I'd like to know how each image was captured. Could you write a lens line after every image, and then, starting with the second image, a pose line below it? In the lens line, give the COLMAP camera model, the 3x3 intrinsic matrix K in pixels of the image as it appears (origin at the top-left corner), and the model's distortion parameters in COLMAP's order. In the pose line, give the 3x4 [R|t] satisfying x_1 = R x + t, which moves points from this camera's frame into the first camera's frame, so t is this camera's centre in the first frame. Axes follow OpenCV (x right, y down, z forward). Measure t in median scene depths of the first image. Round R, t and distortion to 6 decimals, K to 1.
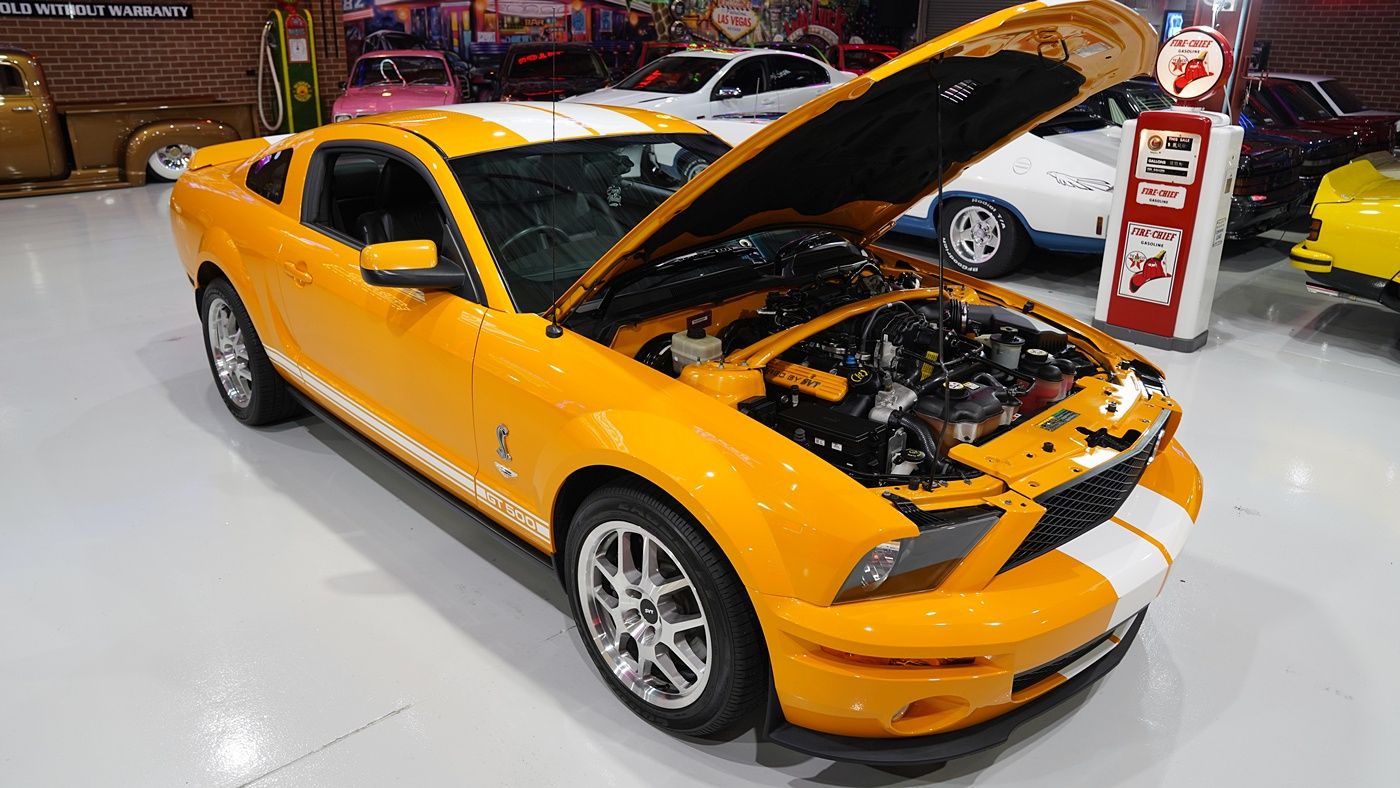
lens RADIAL K [[982.7, 0, 700.0], [0, 982.7, 394.0], [0, 0, 1]] dist [-0.077638, 0.008423]
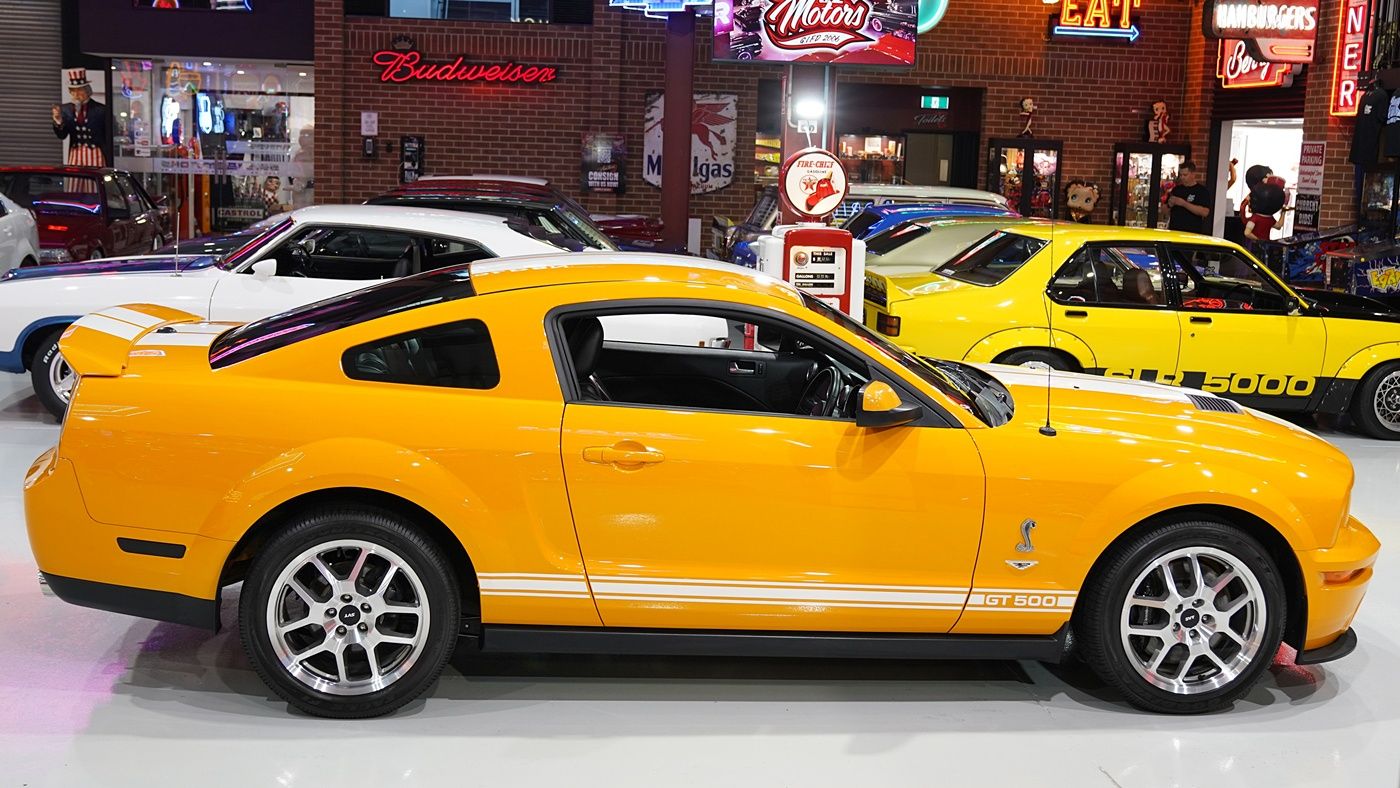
lens RADIAL K [[1625.2, 0, 700.0], [0, 1625.2, 394.0], [0, 0, 1]] dist [0.014385, 0.016760]
pose [[0.614146, -0.119929, 0.780027, -0.978289], [0.260931, 0.963657, -0.057279, -0.051479], [-0.744809, 0.238711, 0.623119, 0.033081]]
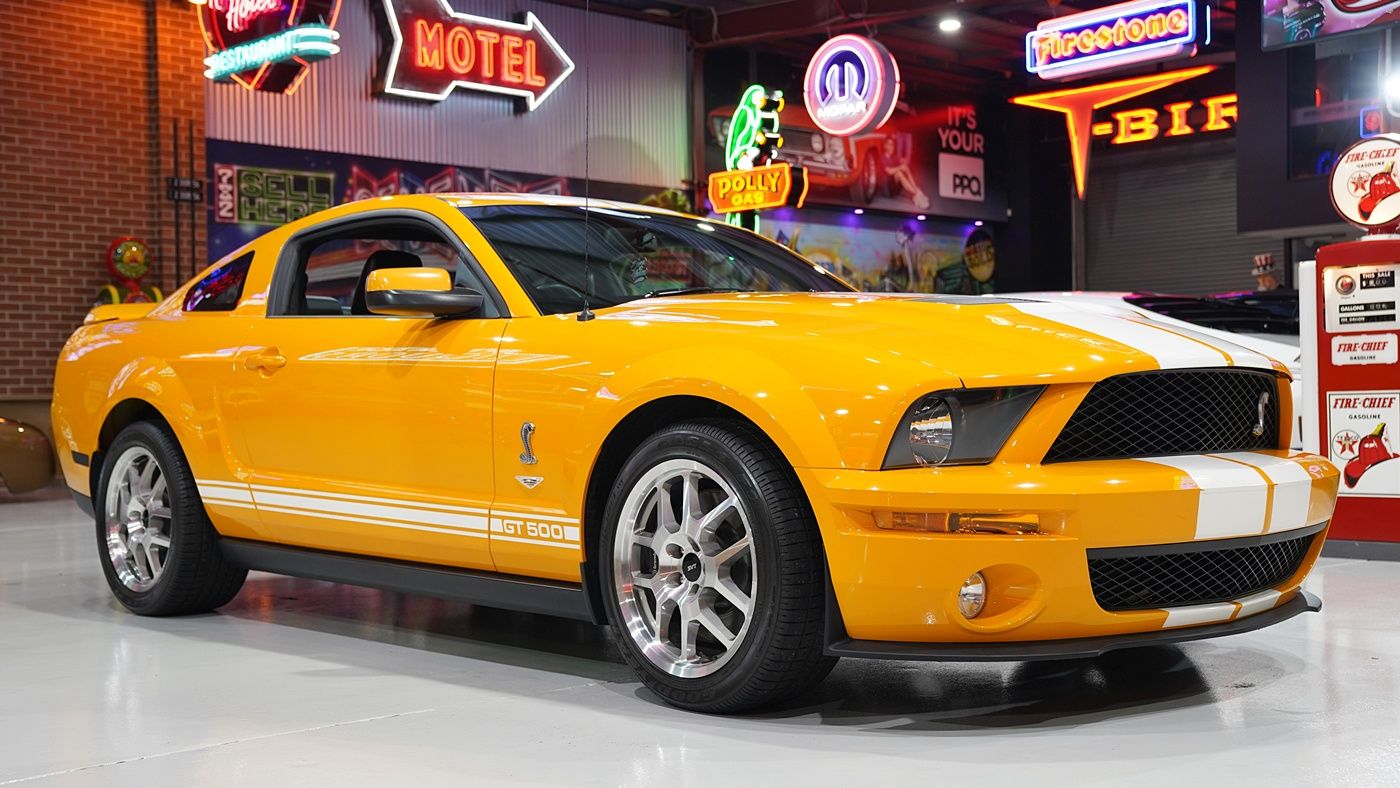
lens RADIAL K [[1725.3, 0, 700.0], [0, 1725.3, 394.0], [0, 0, 1]] dist [0.099793, 0.008769]
pose [[0.999154, -0.034127, -0.022944, -0.000474], [0.023416, 0.930809, -0.364755, 0.307806], [0.033804, 0.363909, 0.930821, -0.258670]]
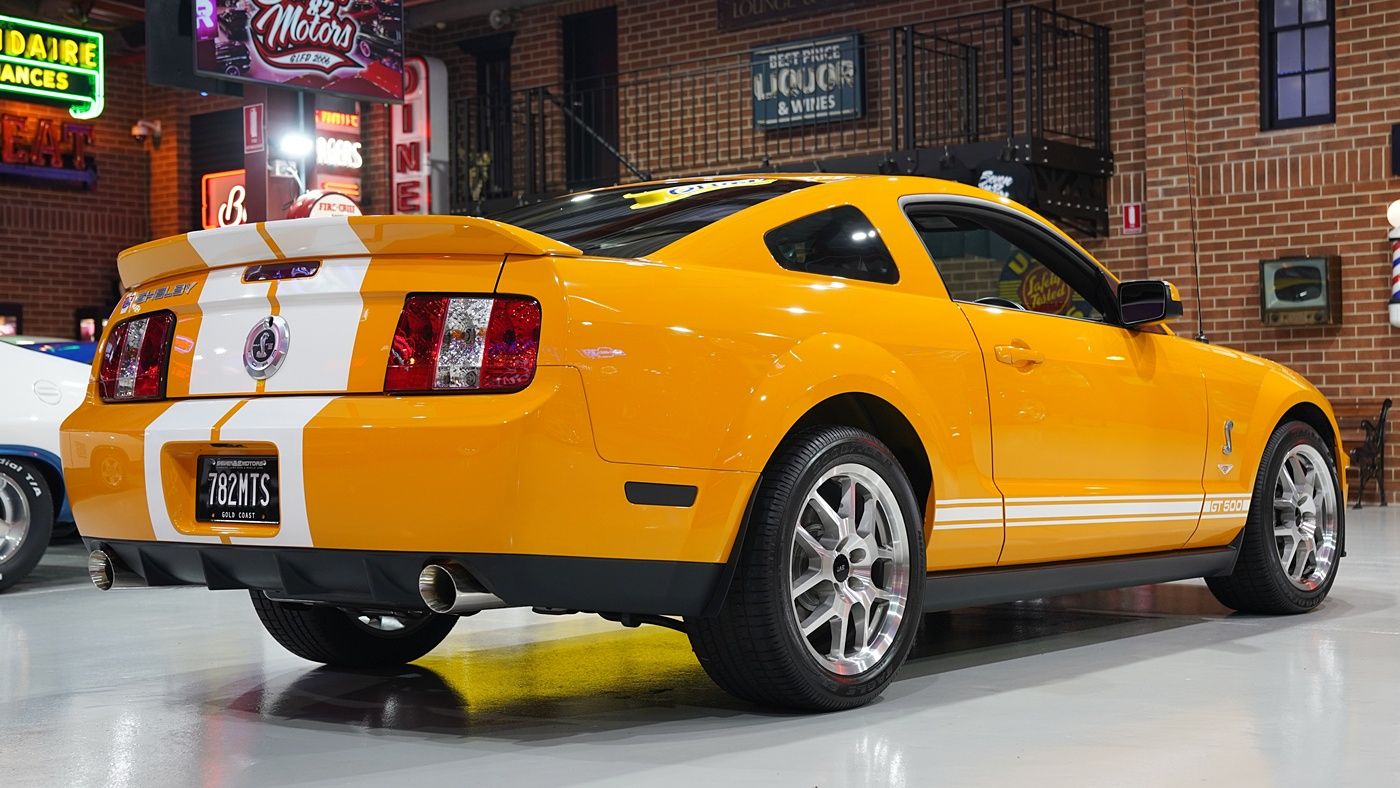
lens RADIAL K [[1946.5, 0, 700.0], [0, 1946.5, 394.0], [0, 0, 1]] dist [0.194220, 0.052668]
pose [[-0.109759, -0.005641, 0.993942, -1.242561], [0.371376, 0.927329, 0.046273, -0.170302], [-0.921972, 0.374205, -0.099688, 0.918488]]
